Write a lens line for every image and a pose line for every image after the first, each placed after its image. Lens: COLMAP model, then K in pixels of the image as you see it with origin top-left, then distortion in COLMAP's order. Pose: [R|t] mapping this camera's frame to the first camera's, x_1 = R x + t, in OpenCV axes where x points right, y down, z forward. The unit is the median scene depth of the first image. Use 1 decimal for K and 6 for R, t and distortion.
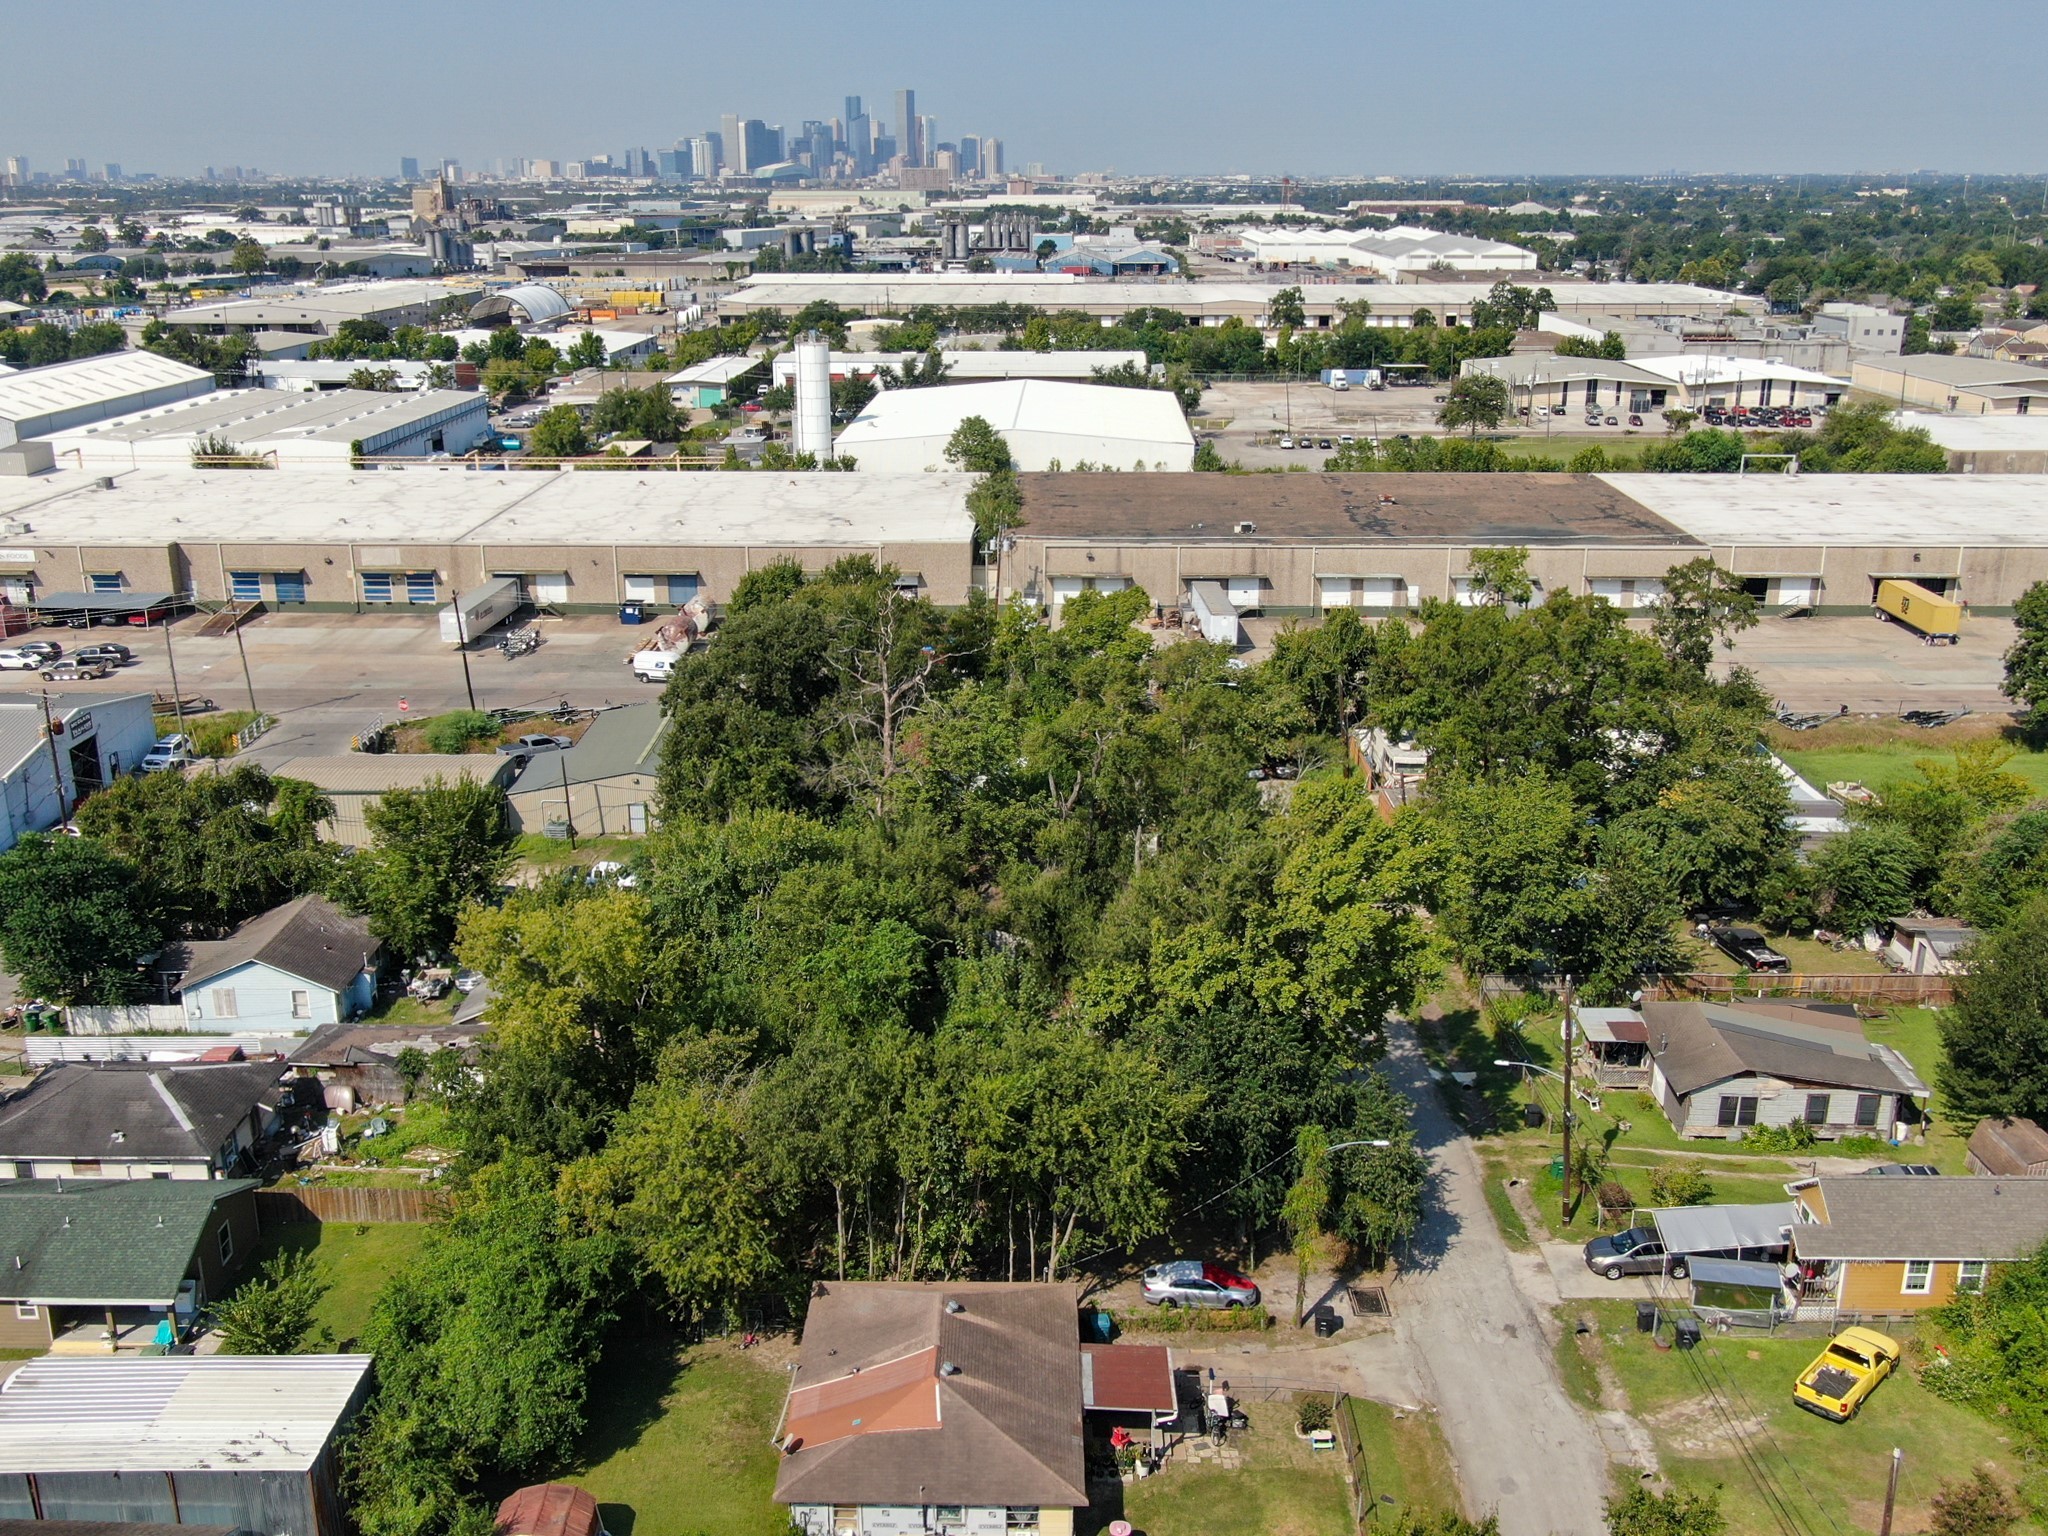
lens RADIAL K [[1884.5, 0, 1024.0], [0, 1884.5, 768.0], [0, 0, 1]] dist [-0.005556, -0.003985]
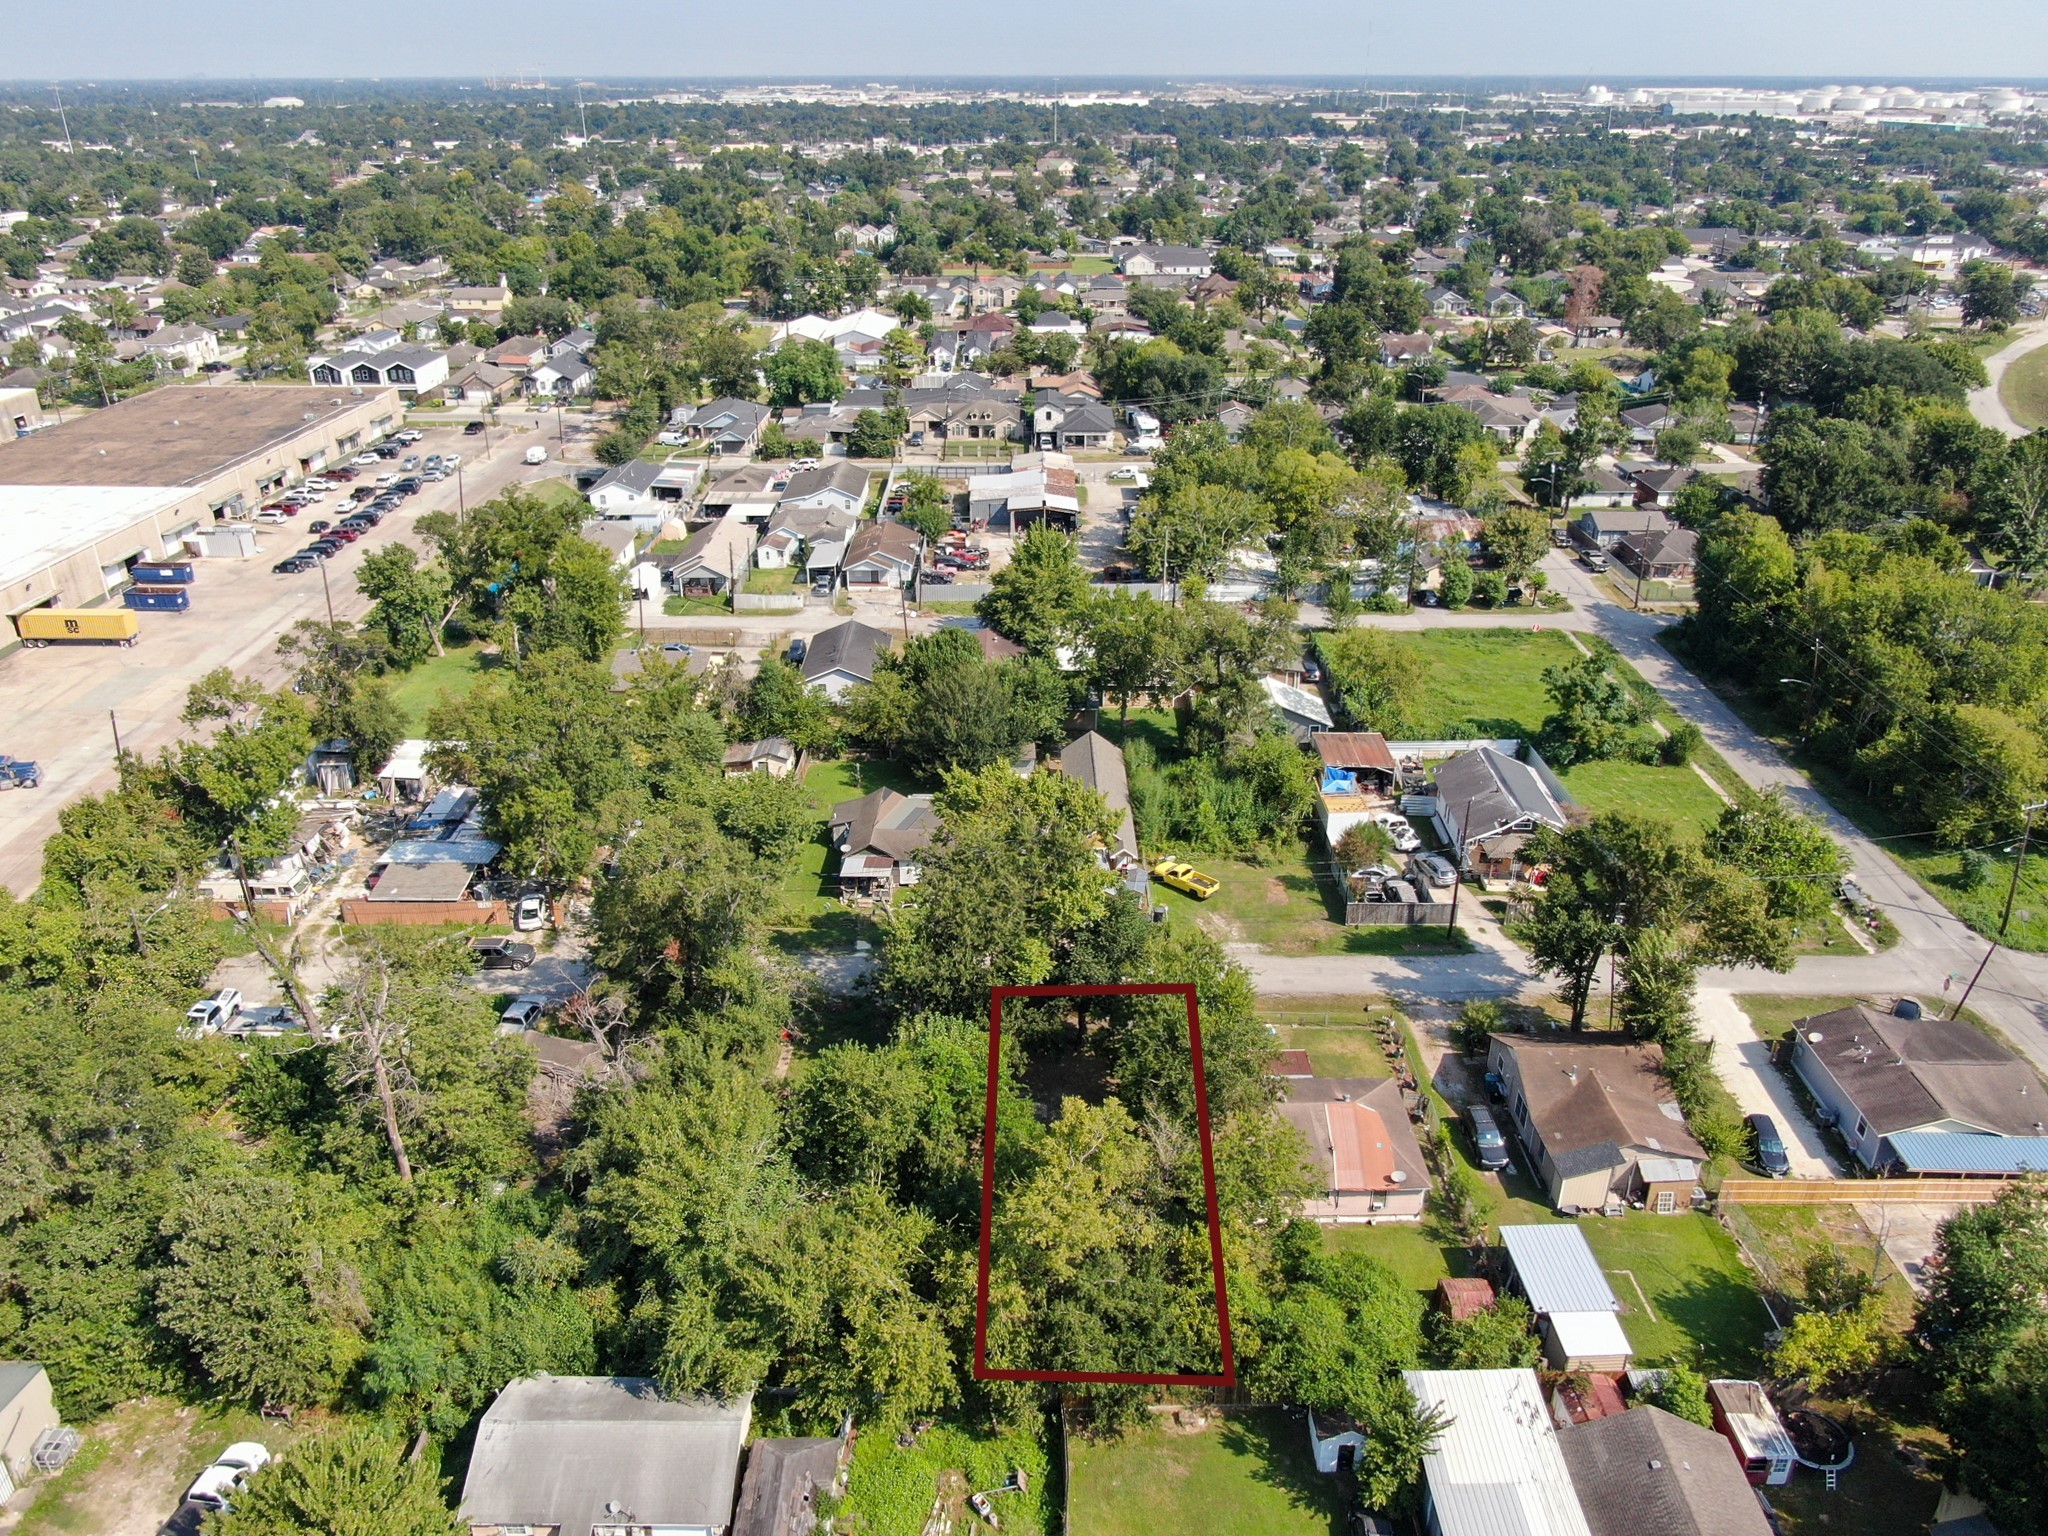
lens RADIAL K [[1479.9, 0, 1024.0], [0, 1479.9, 768.0], [0, 0, 1]] dist [-0.014310, 0.000277]
pose [[-0.012865, -0.422043, 0.906484, -0.384488], [0.300251, 0.863093, 0.406102, -0.196827], [-0.953774, 0.277397, 0.115615, 0.348809]]
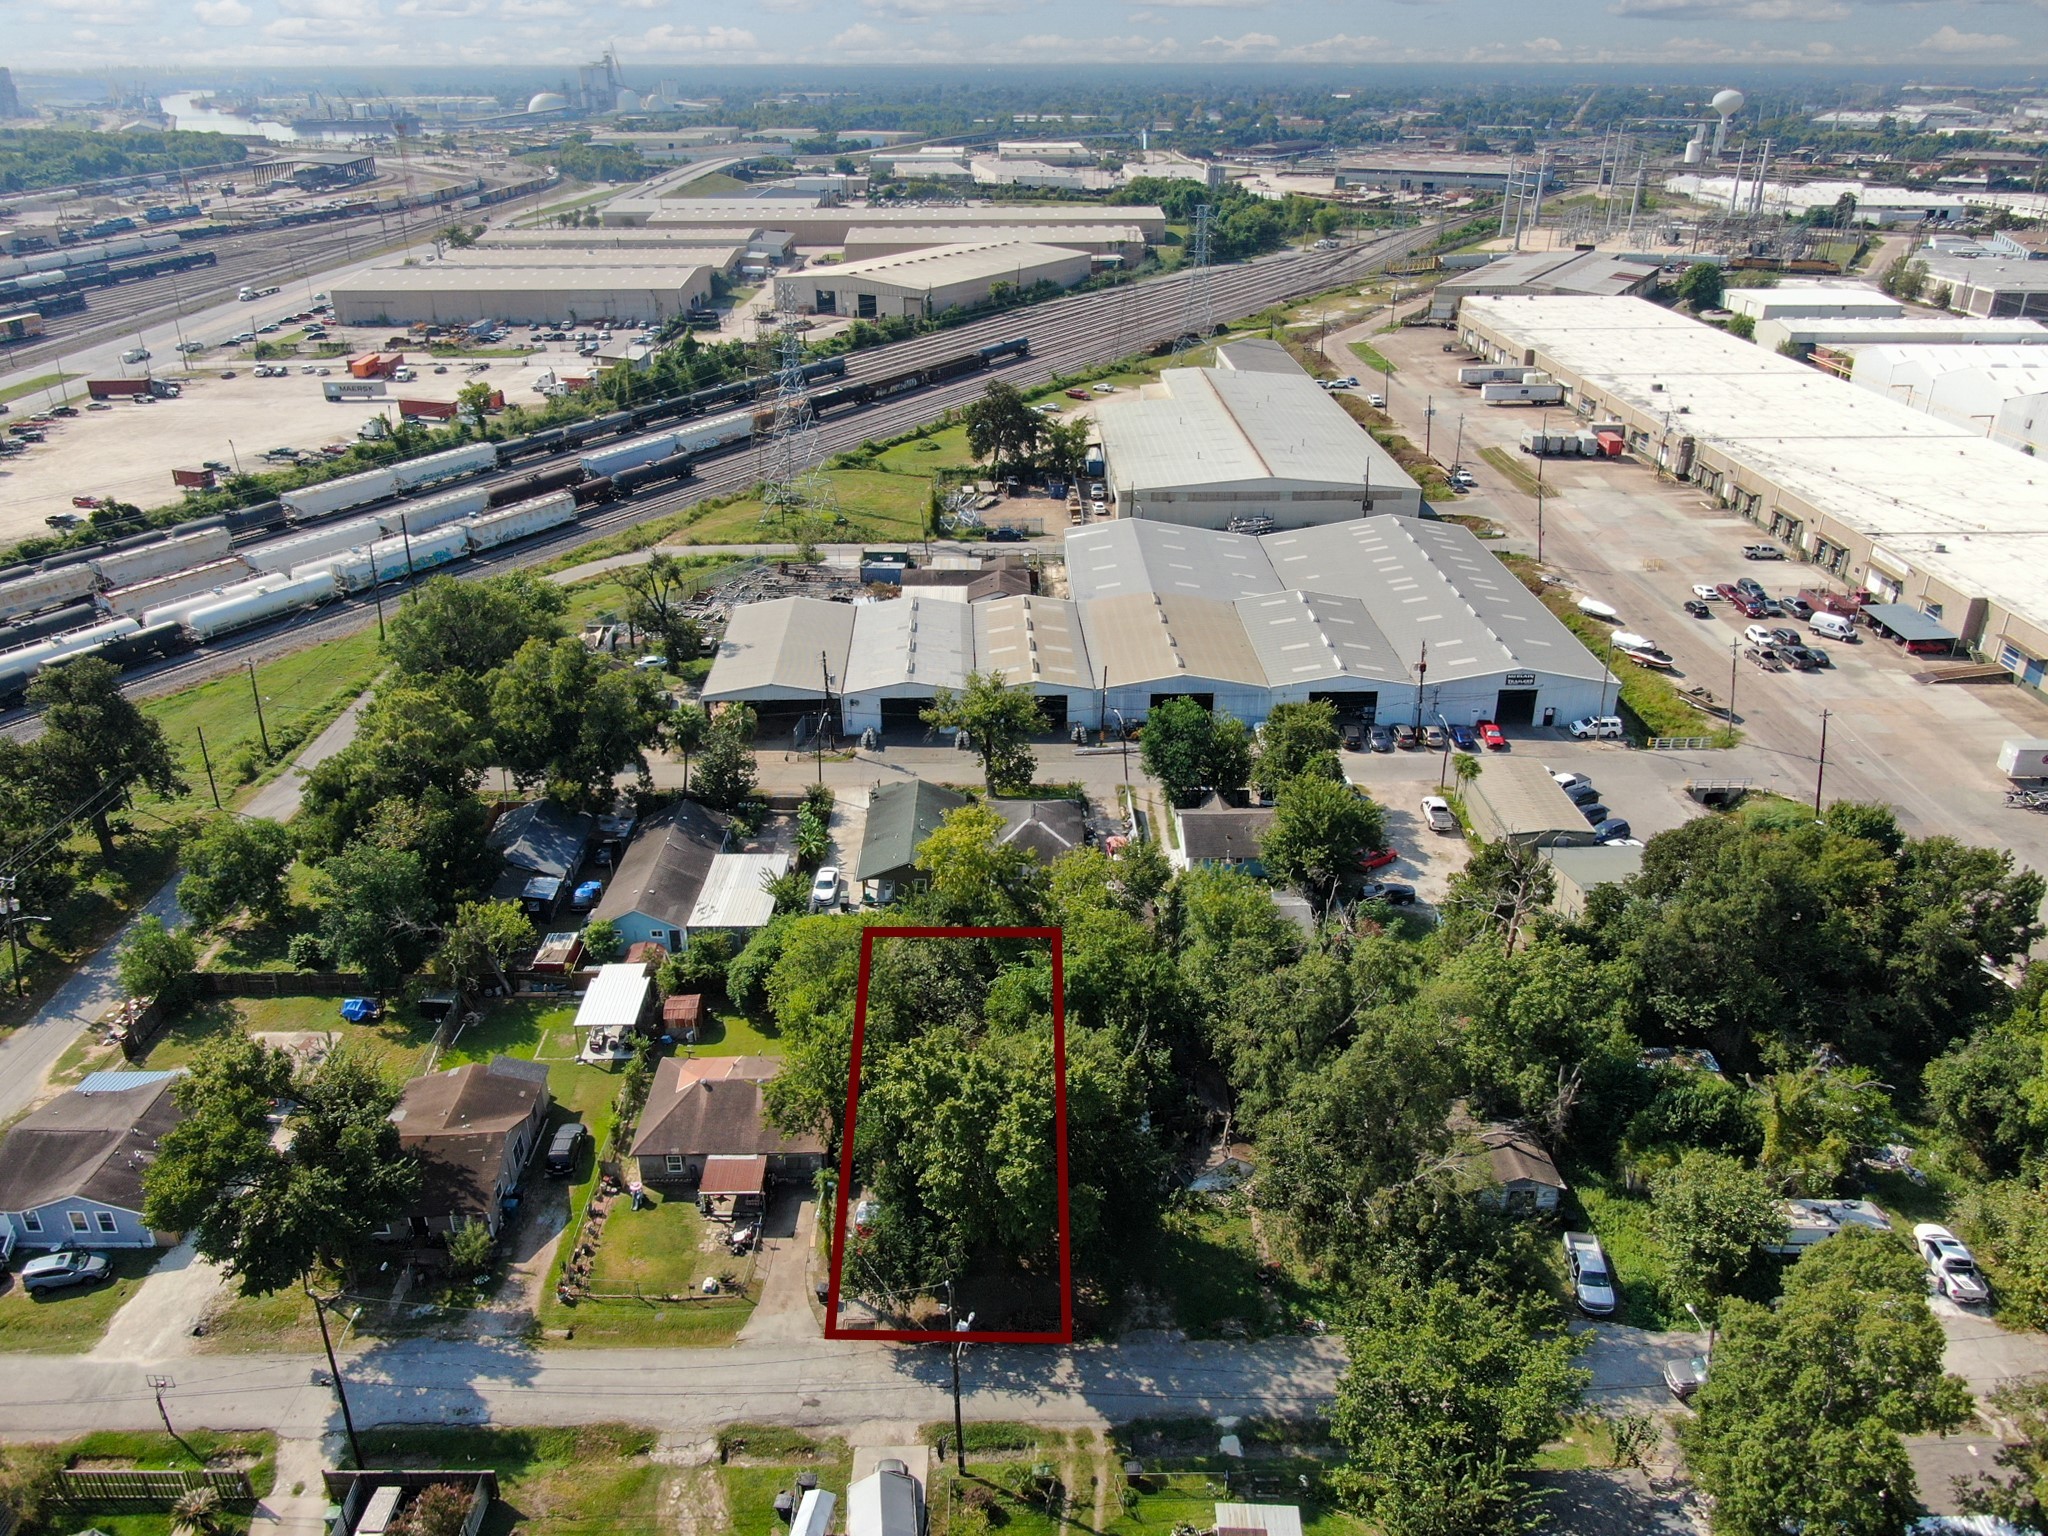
lens RADIAL K [[1480.1, 0, 1024.0], [0, 1480.1, 768.0], [0, 0, 1]] dist [-0.011483, 0.004089]
pose [[0.028719, 0.432756, -0.901053, 0.395069], [-0.300957, 0.863341, 0.405052, -0.222137], [0.953205, 0.259545, 0.155035, 0.332527]]
